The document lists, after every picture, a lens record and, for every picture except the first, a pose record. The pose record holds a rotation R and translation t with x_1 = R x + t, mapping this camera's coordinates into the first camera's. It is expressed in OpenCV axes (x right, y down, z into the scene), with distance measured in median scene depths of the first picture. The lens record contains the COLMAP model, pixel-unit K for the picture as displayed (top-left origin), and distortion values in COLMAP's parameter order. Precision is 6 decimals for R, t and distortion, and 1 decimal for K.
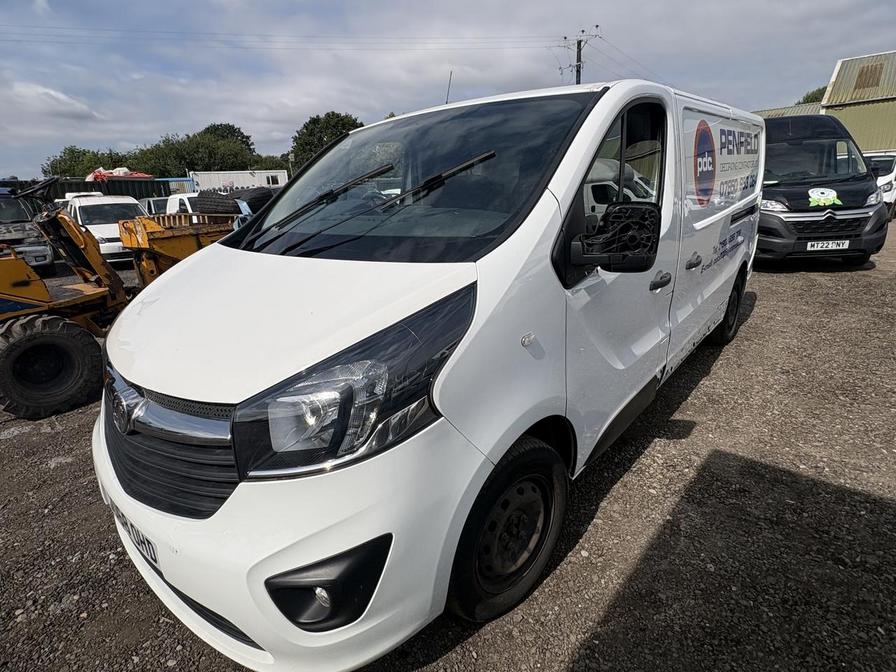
lens RADIAL K [[470.7, 0, 448.0], [0, 470.7, 336.0], [0, 0, 1]] dist [-0.000340, -0.000658]
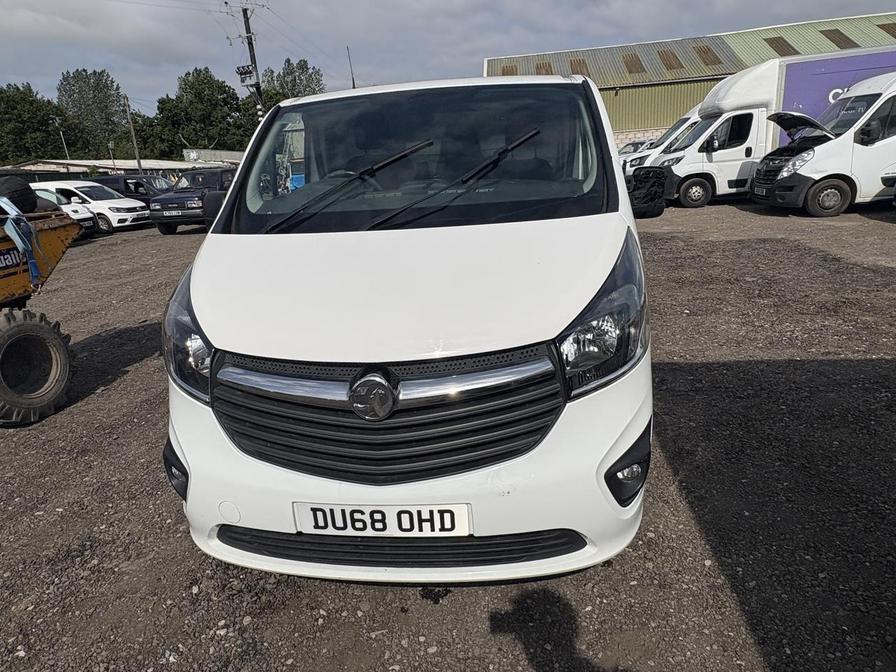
lens RADIAL K [[536.0, 0, 448.0], [0, 536.0, 336.0], [0, 0, 1]] dist [-0.004393, 0.000684]
pose [[0.824386, -0.185052, 0.534924, -0.861310], [0.193198, 0.980287, 0.041379, 0.020897], [-0.532037, 0.069234, 0.843886, 0.009882]]
